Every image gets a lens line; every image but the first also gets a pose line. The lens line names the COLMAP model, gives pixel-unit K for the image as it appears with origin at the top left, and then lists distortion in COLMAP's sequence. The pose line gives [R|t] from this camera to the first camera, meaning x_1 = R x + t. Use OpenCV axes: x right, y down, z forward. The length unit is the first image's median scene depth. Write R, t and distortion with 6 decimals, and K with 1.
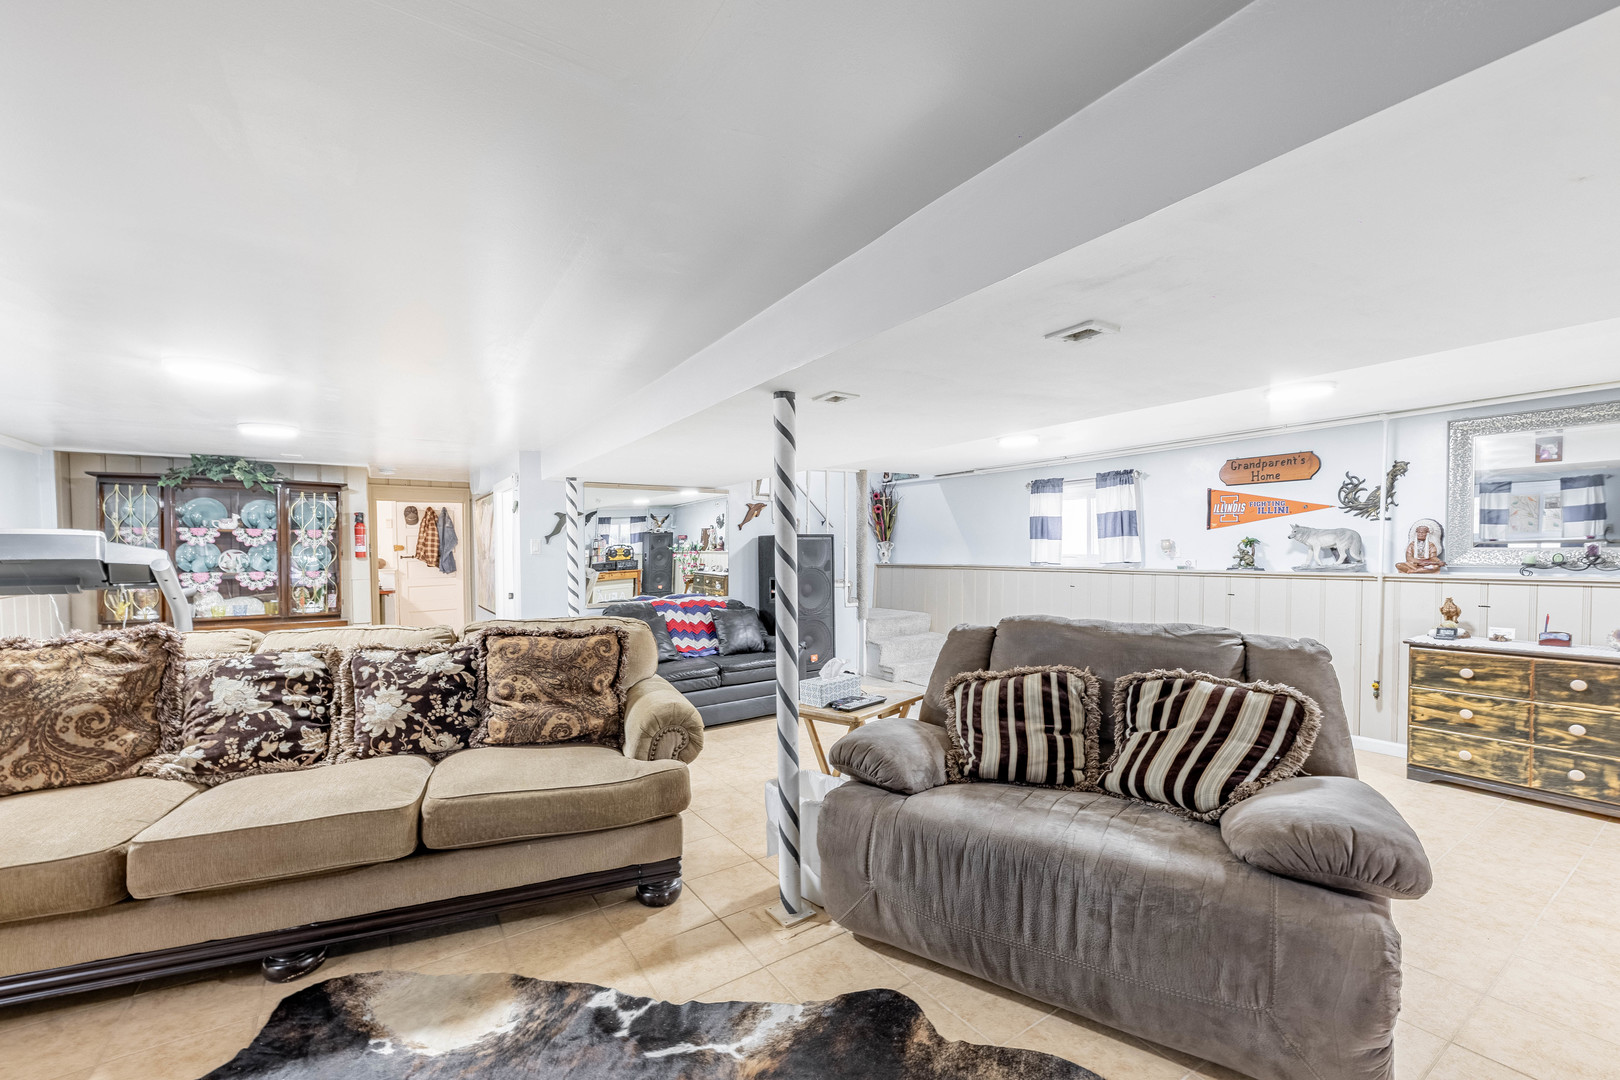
lens RADIAL K [[658.7, 0, 811.1], [0, 658.7, 560.8], [0, 0, 1]] dist [0.008891, -0.000783]
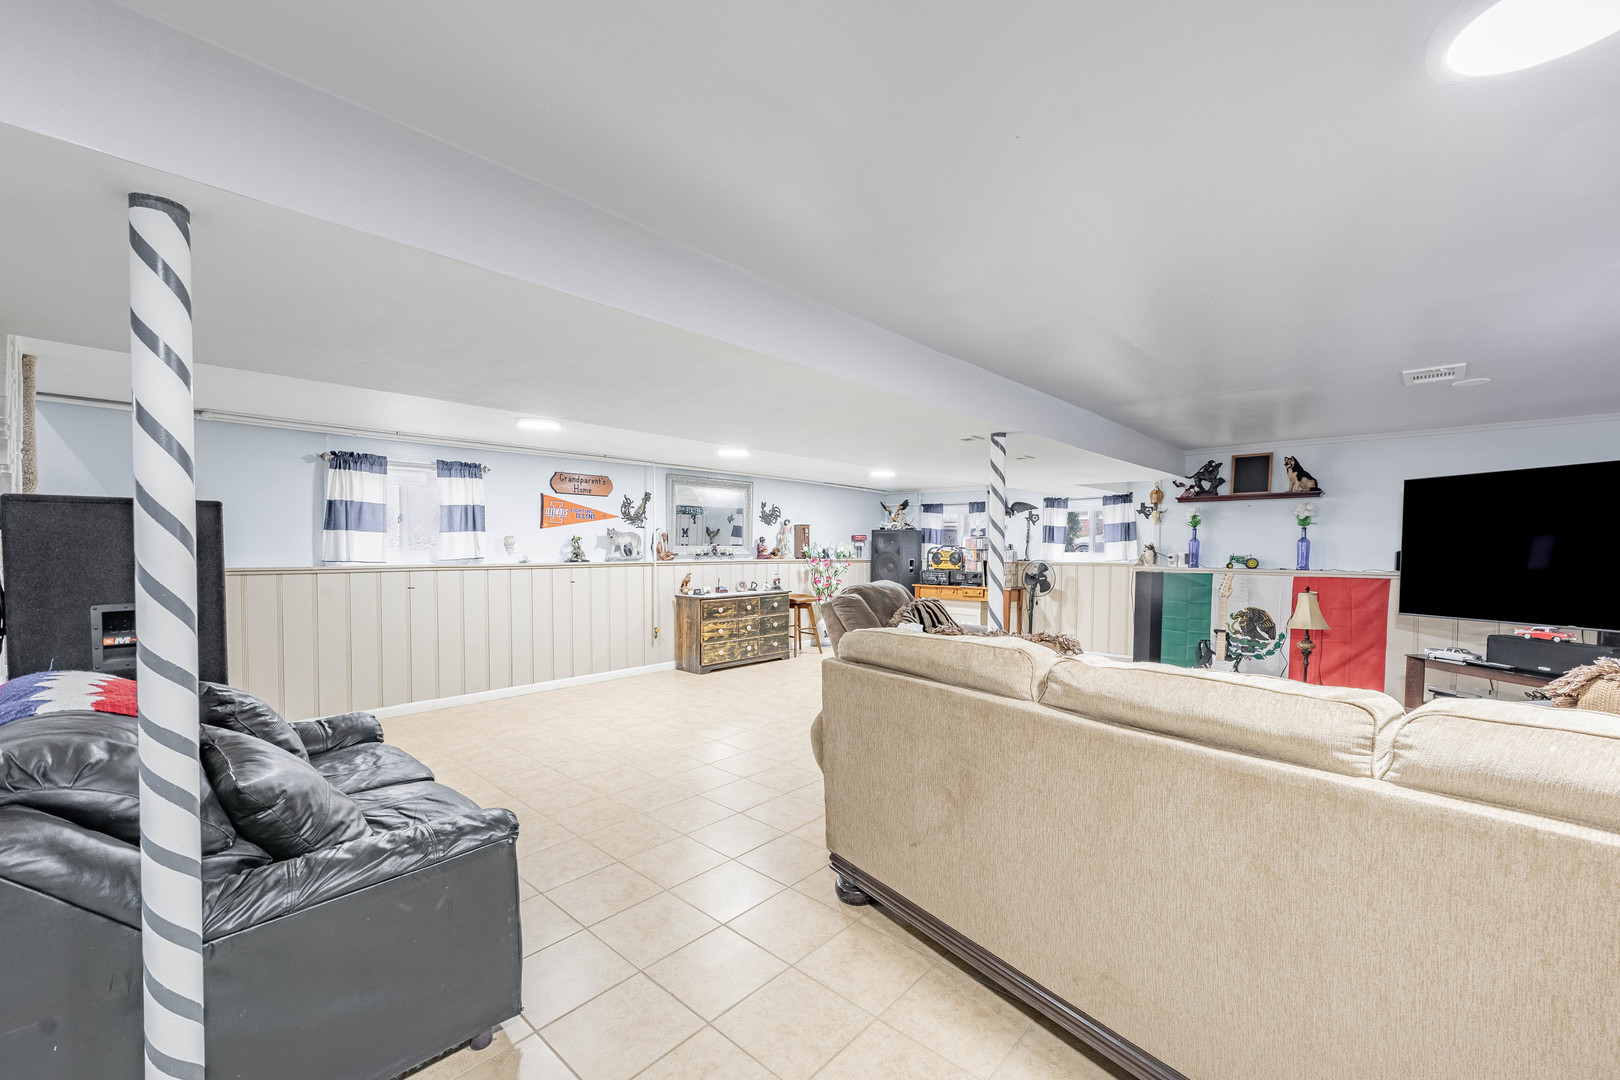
lens RADIAL K [[658.6, 0, 808.6], [0, 658.6, 563.6], [0, 0, 1]] dist [0.011696, -0.005574]
pose [[-0.240722, -0.022737, 0.970328, -0.764291], [0.012579, 0.999569, 0.026543, -0.012081], [-0.970513, 0.018595, -0.240332, 0.983781]]
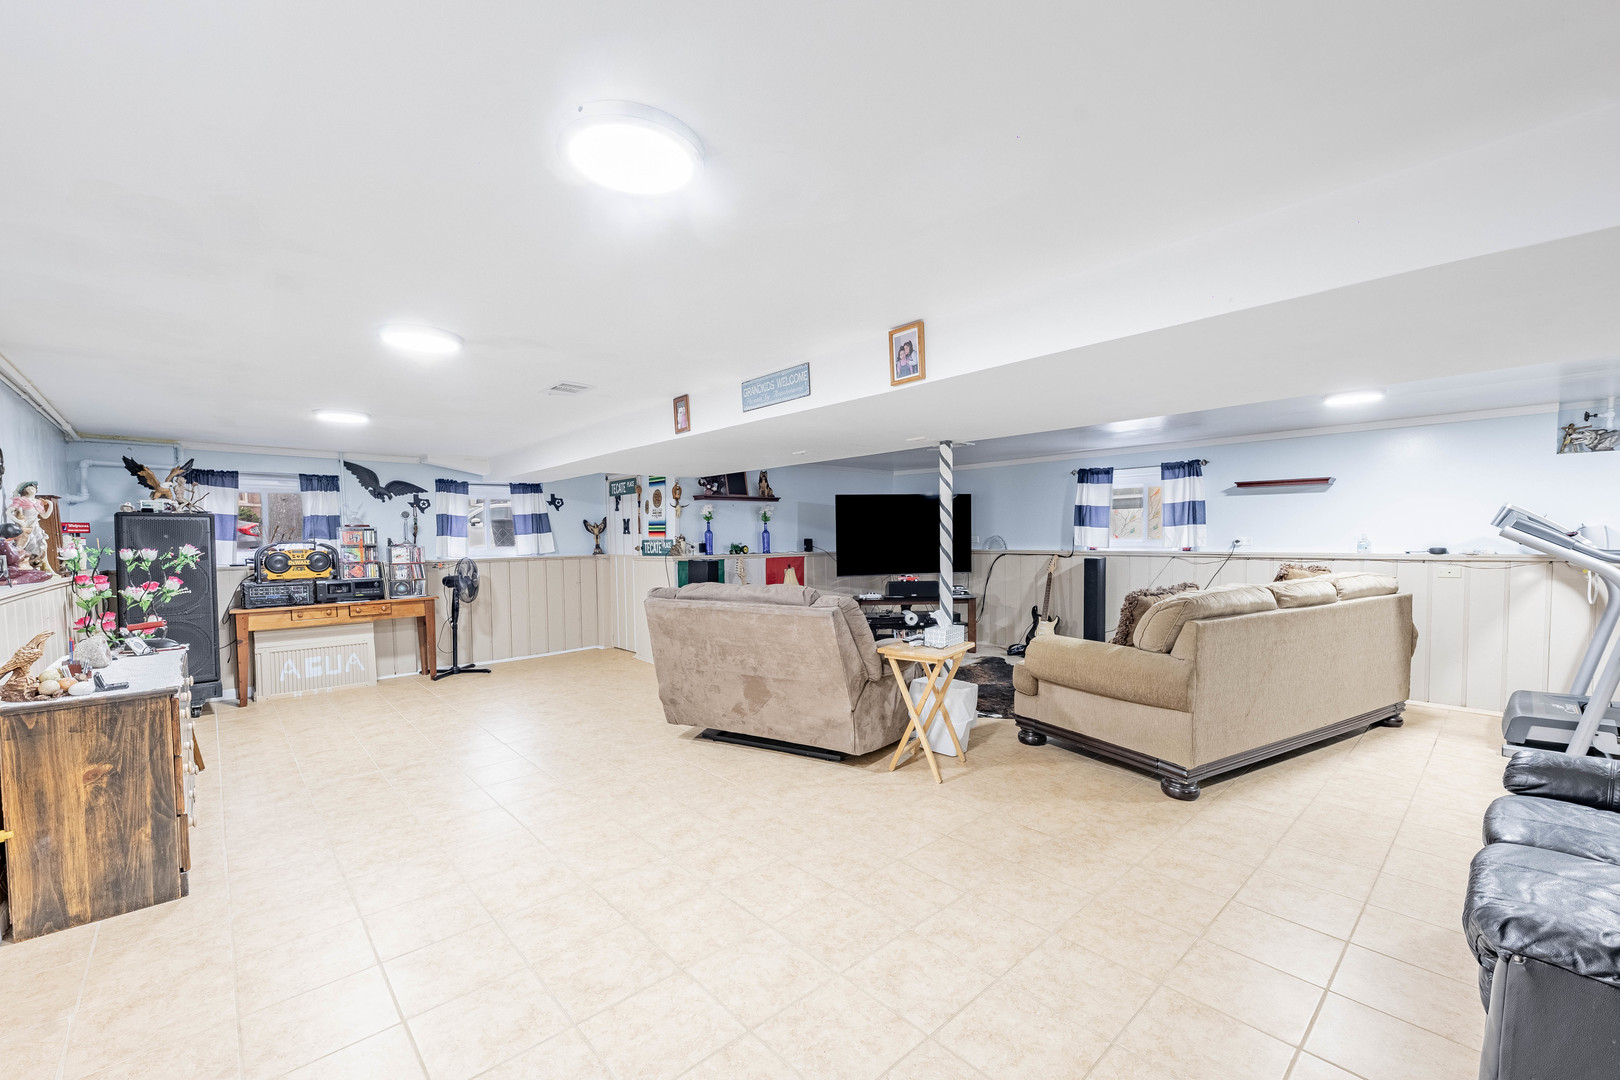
lens RADIAL K [[658.7, 0, 811.1], [0, 658.7, 560.8], [0, 0, 1]] dist [0.008891, -0.000783]
pose [[-0.987749, 0.021299, -0.154589, 0.326587], [0.012974, 0.998420, 0.054666, -0.028092], [0.155509, 0.051991, -0.986465, 1.493924]]
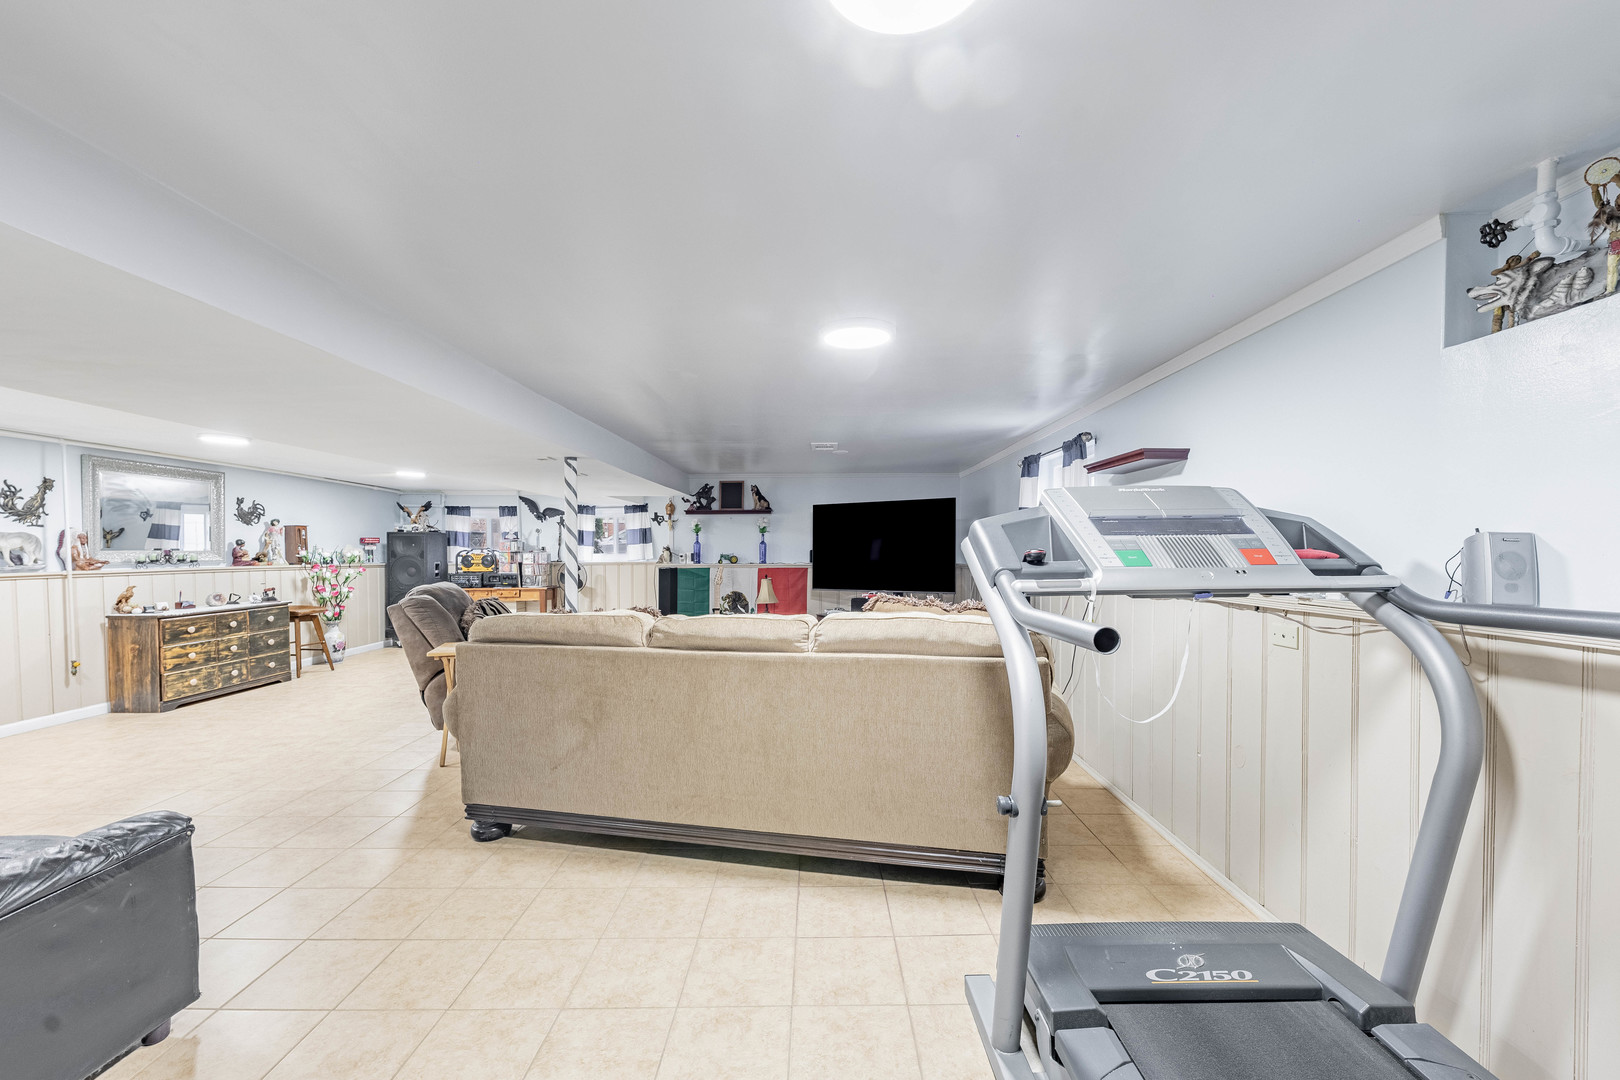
lens RADIAL K [[658.7, 0, 811.1], [0, 658.7, 560.8], [0, 0, 1]] dist [0.008891, -0.000783]
pose [[-0.826477, -0.003277, 0.562960, -0.900343], [0.016132, 0.999435, 0.029501, -0.013797], [-0.562739, 0.033463, -0.825957, 1.191180]]
